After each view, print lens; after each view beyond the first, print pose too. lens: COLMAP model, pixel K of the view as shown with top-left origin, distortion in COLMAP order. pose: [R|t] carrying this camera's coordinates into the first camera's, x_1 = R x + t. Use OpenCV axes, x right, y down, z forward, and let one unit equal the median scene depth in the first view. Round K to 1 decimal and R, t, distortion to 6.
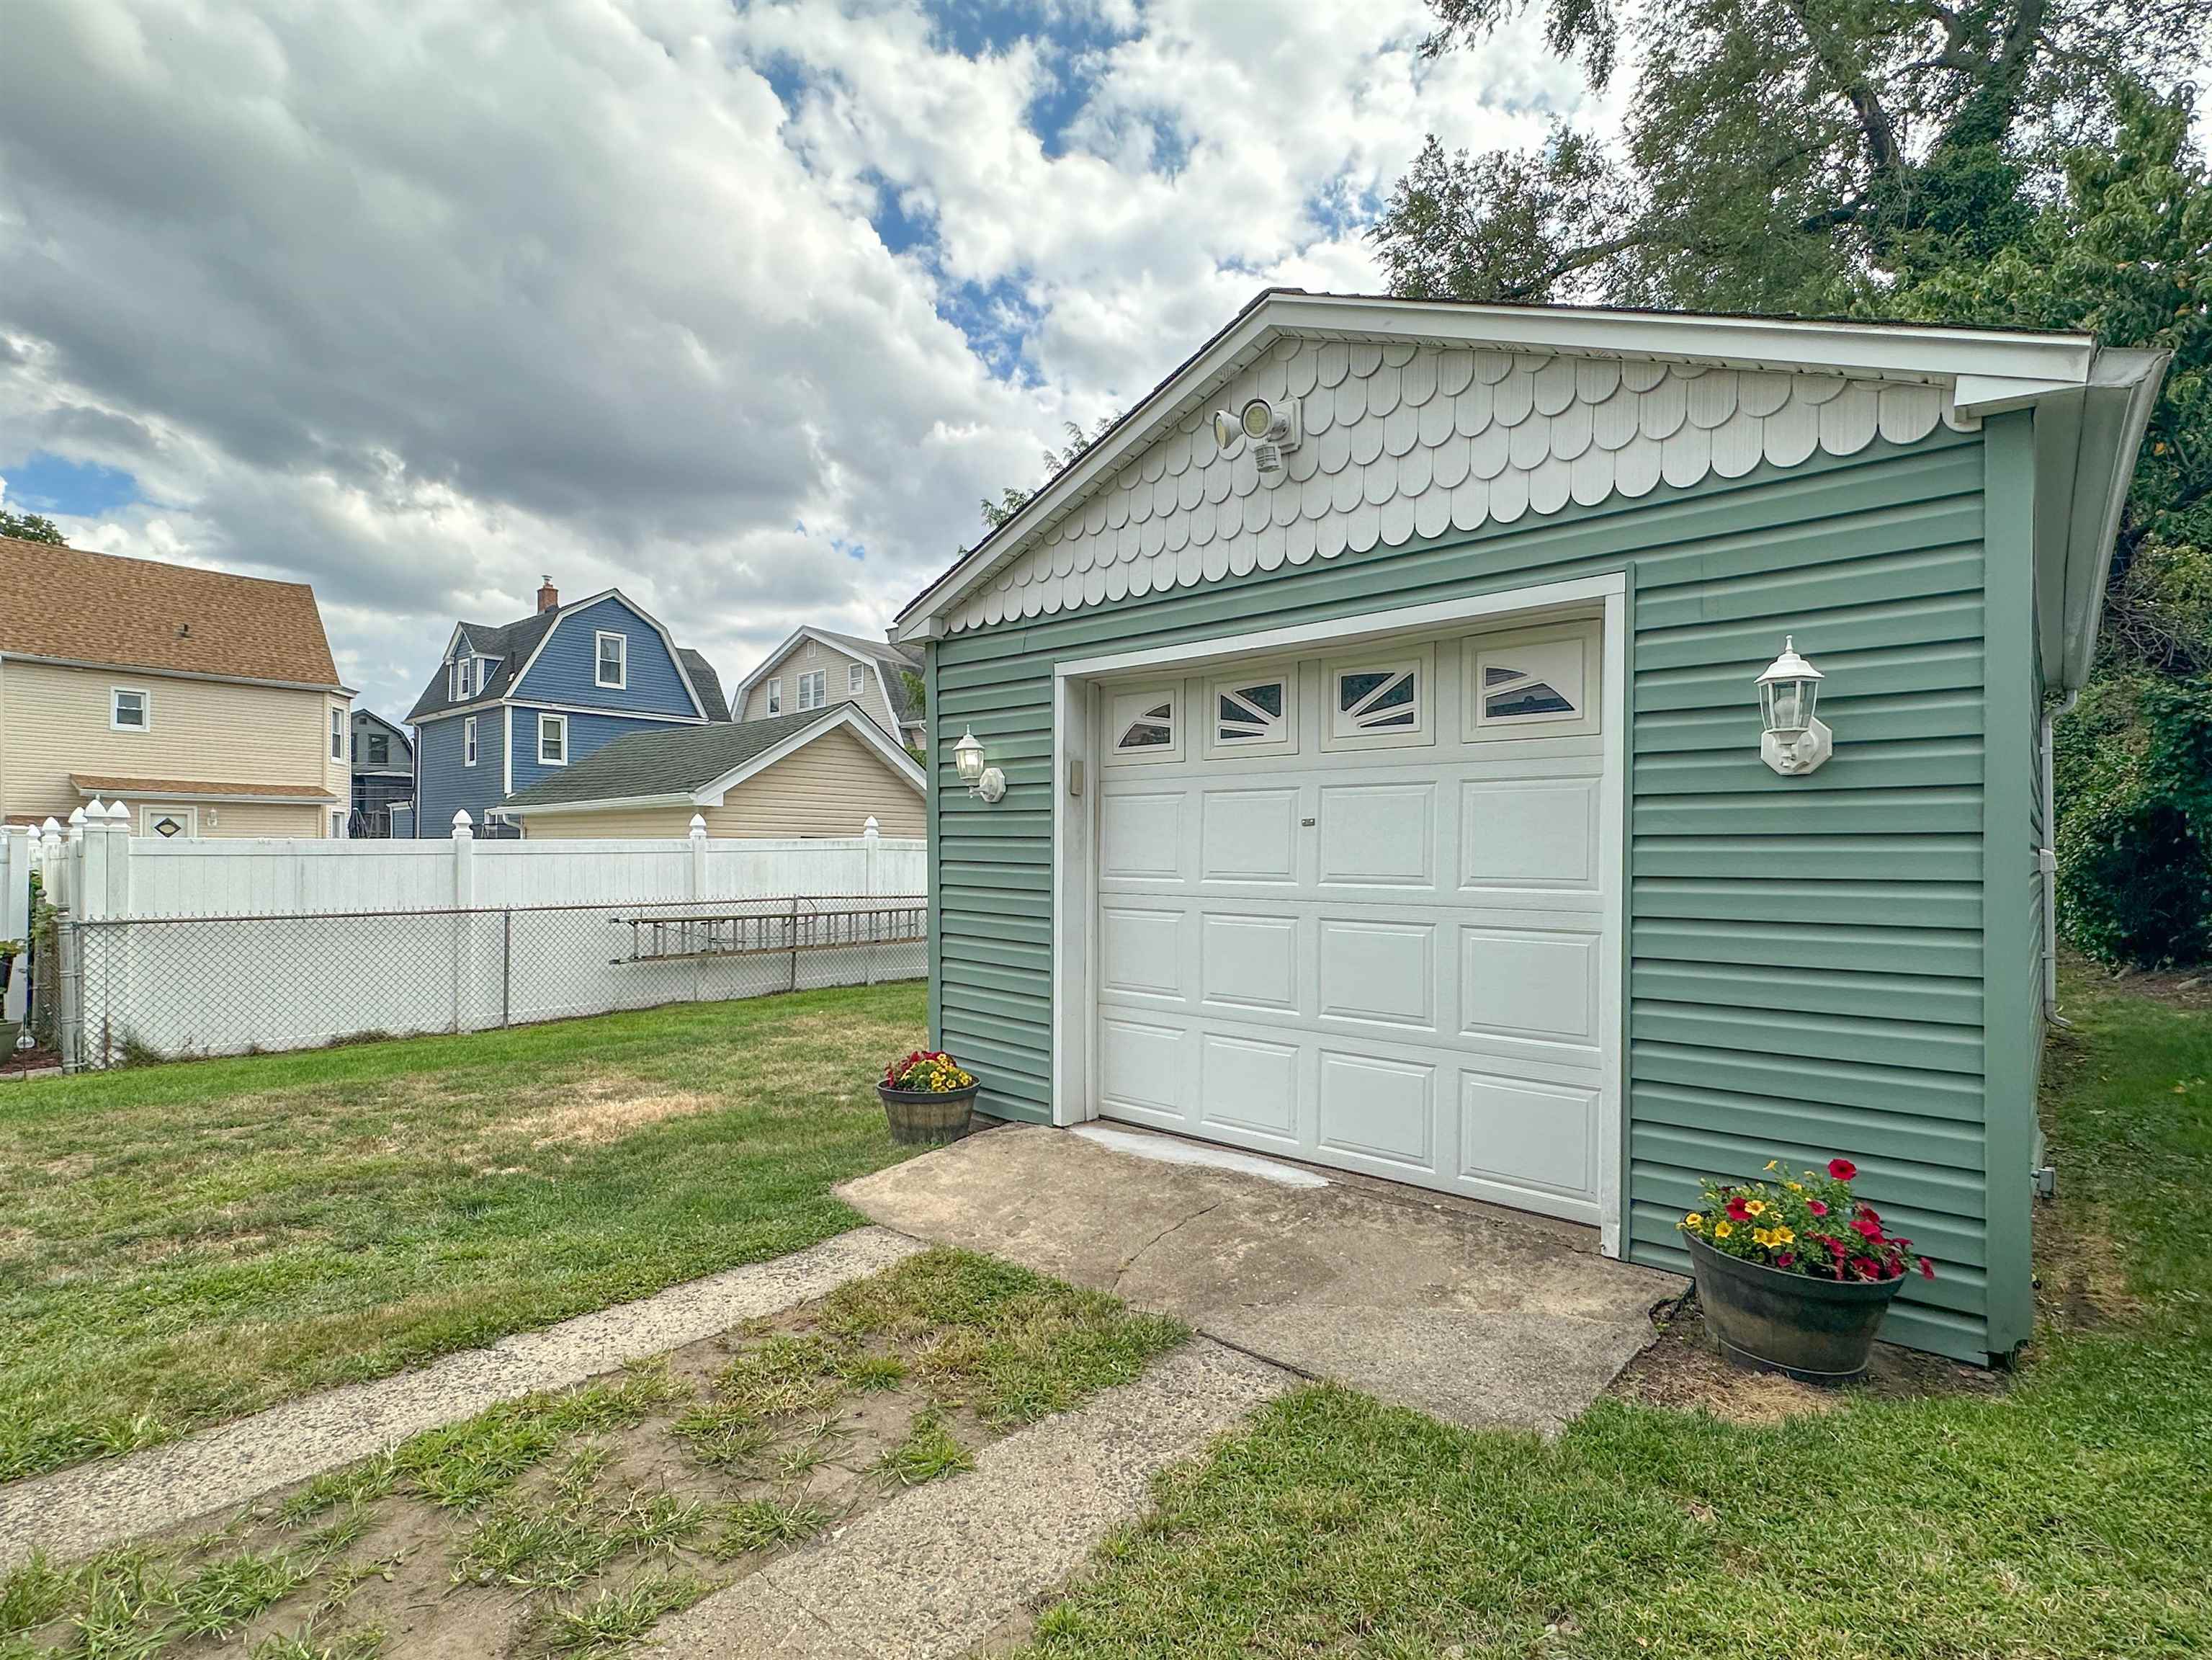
lens RADIAL K [[1065.8, 0, 1107.5], [0, 1065.8, 839.4], [0, 0, 1]] dist [-0.001048, 0.000012]
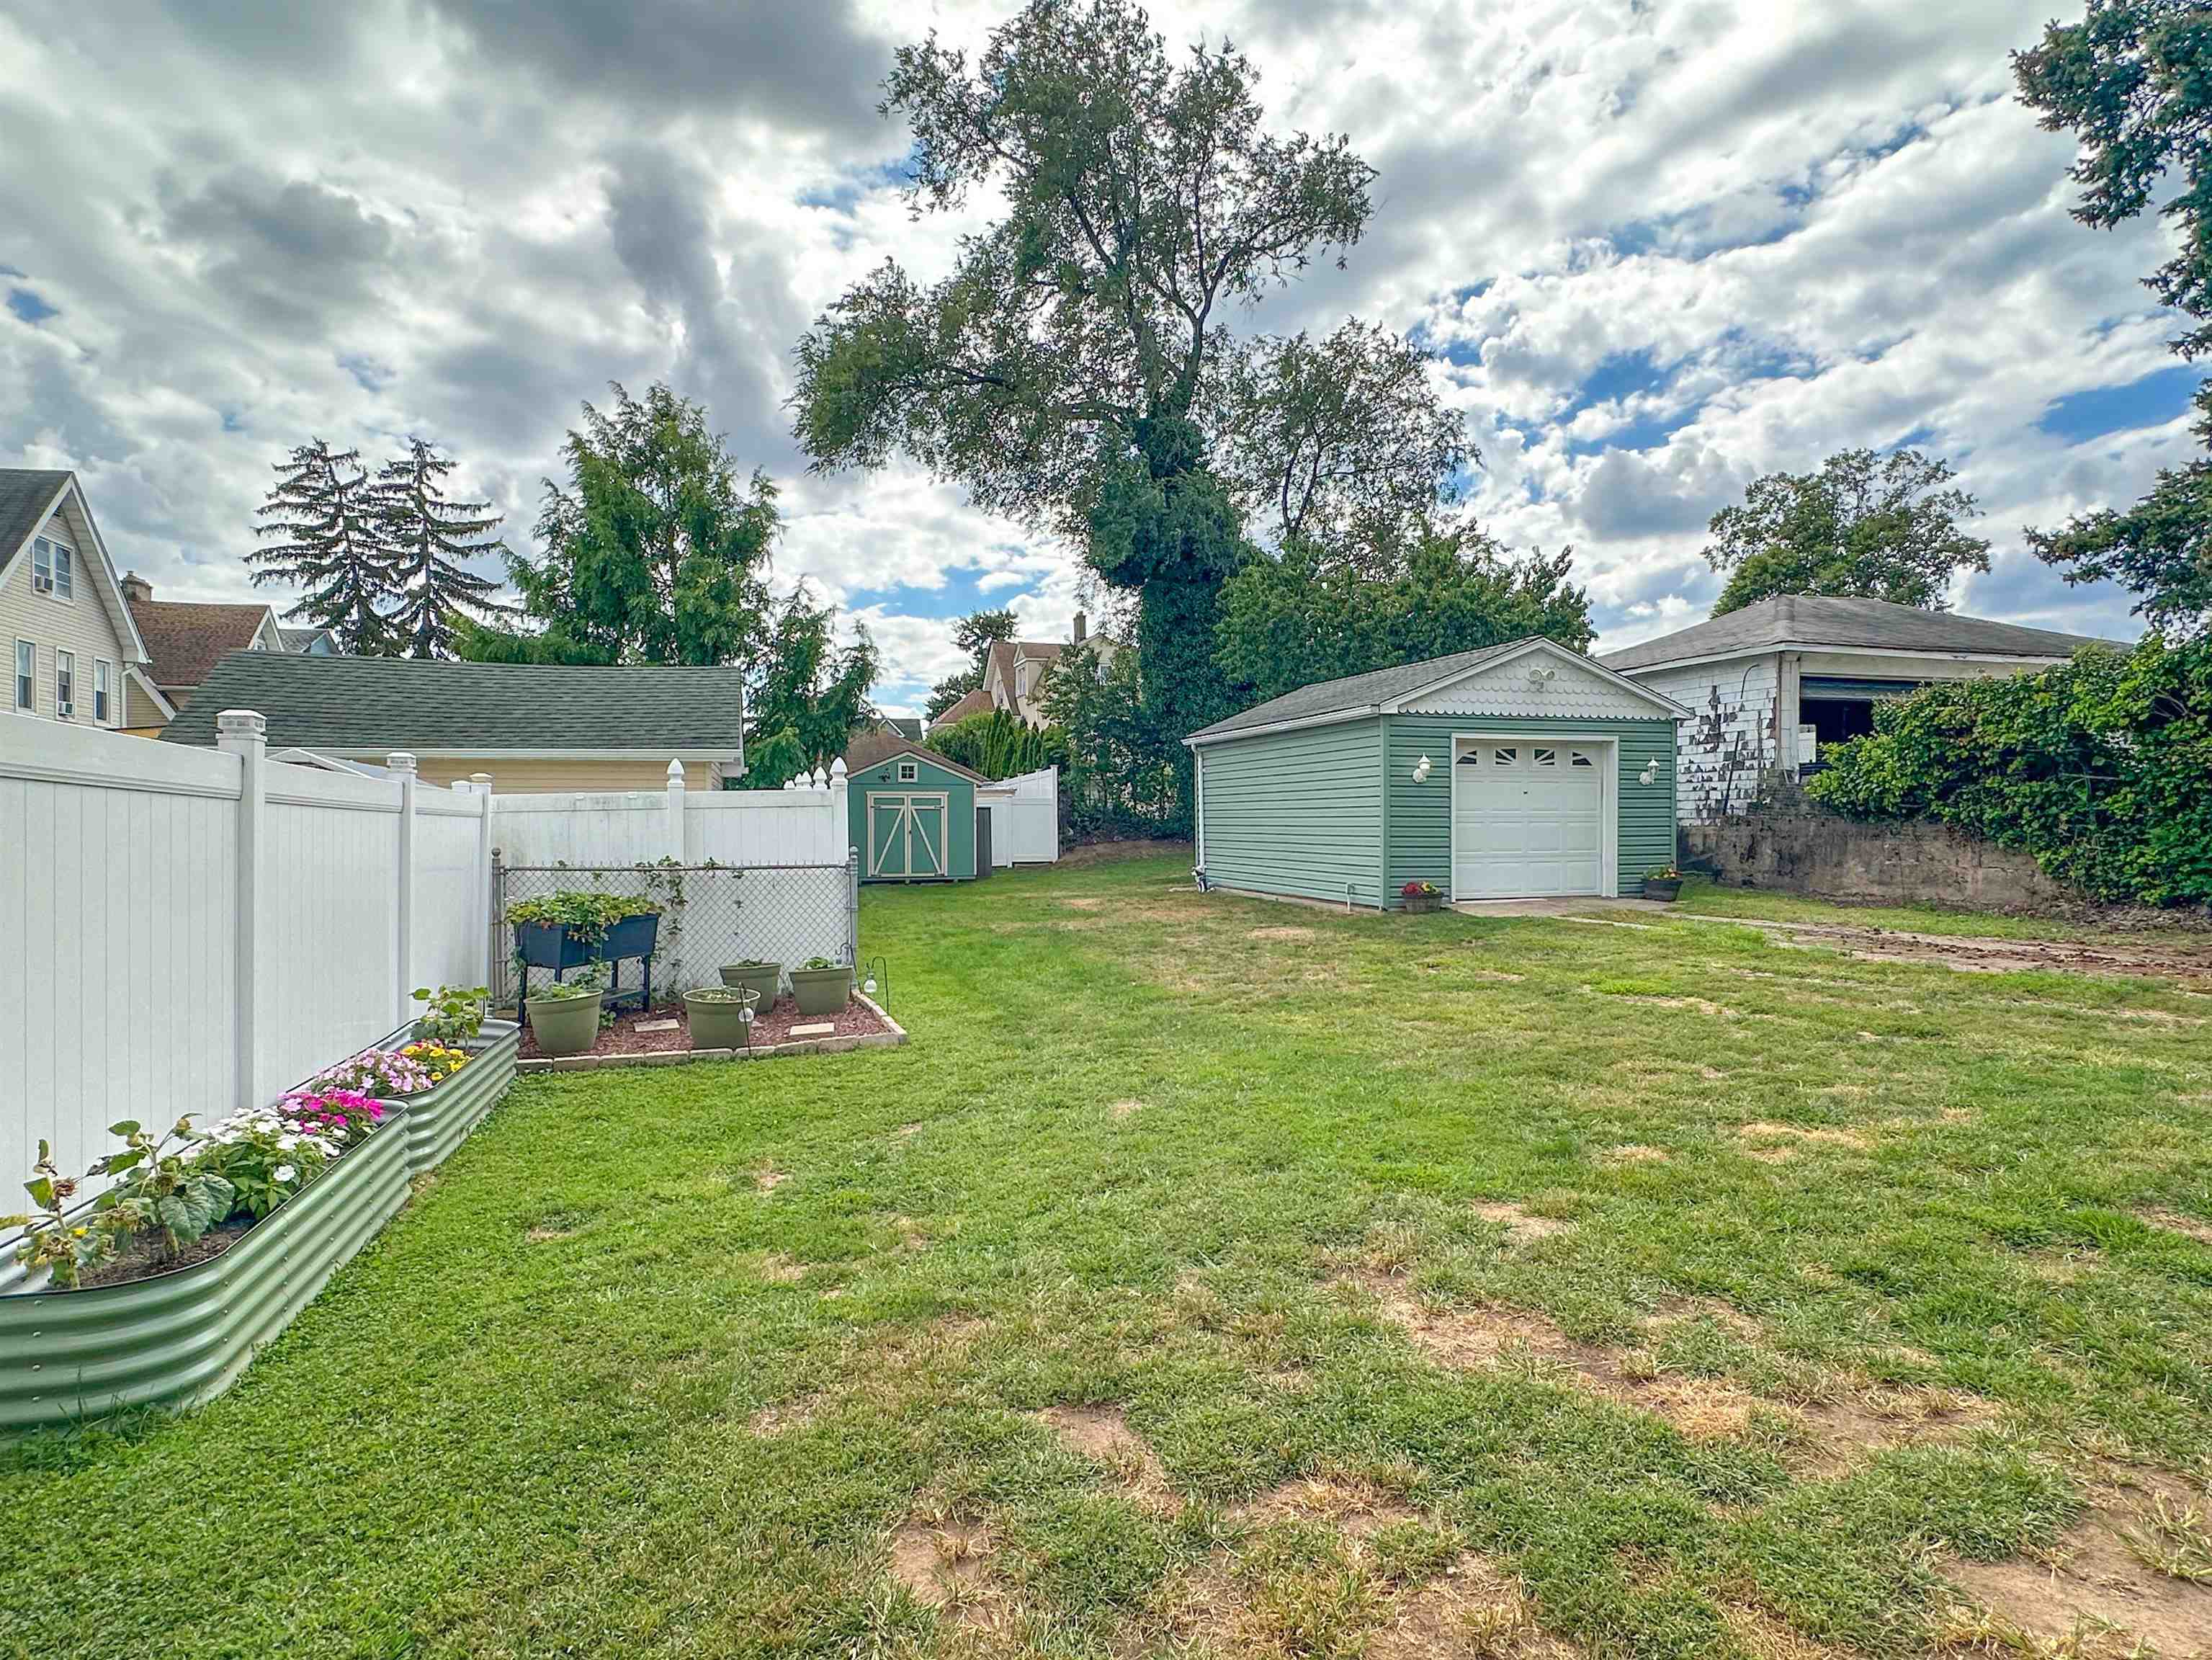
lens RADIAL K [[1198.5, 0, 1111.1], [0, 1198.5, 822.9], [0, 0, 1]] dist [0.006967, 0.000413]
pose [[0.541337, -0.002566, 0.840802, -3.663463], [-0.004546, 0.999972, 0.005978, 0.061393], [-0.840793, -0.007058, 0.541310, 0.082917]]
